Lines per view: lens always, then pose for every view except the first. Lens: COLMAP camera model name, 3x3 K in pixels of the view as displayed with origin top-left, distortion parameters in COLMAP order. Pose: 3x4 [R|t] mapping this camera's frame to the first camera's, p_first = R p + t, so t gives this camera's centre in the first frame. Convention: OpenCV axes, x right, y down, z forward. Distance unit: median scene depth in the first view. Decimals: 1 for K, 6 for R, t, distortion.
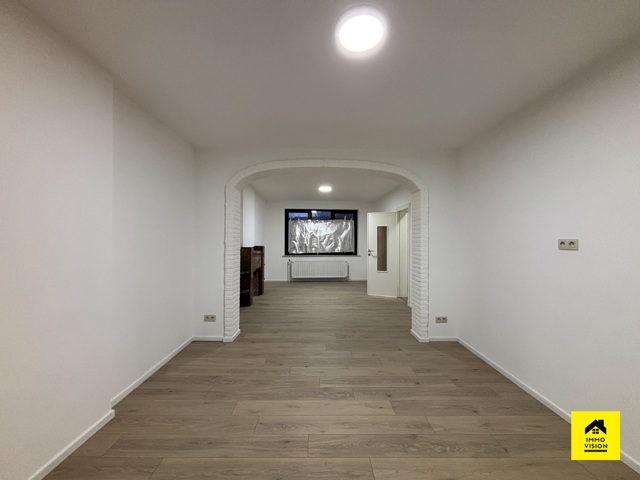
lens RADIAL K [[257.3, 0, 319.5], [0, 257.3, 237.0], [0, 0, 1]] dist [0.004658, -0.000437]
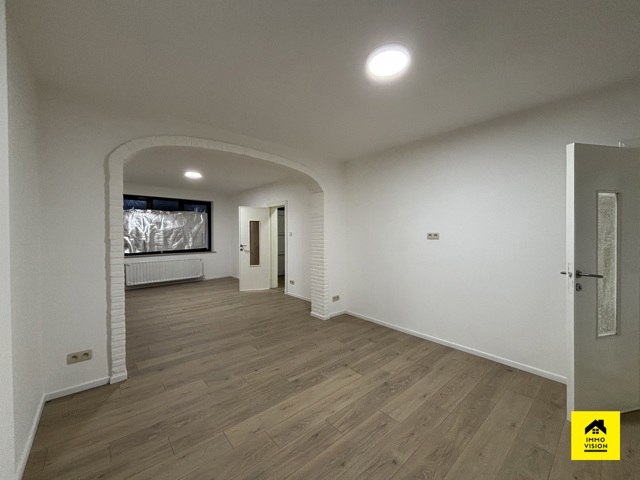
lens RADIAL K [[257.3, 0, 319.0], [0, 257.3, 237.7], [0, 0, 1]] dist [0.004658, -0.000437]
pose [[0.763844, -0.015653, 0.645211, -0.383503], [0.000273, 0.999714, 0.023931, 0.000237], [-0.645400, -0.018104, 0.763630, 0.122077]]
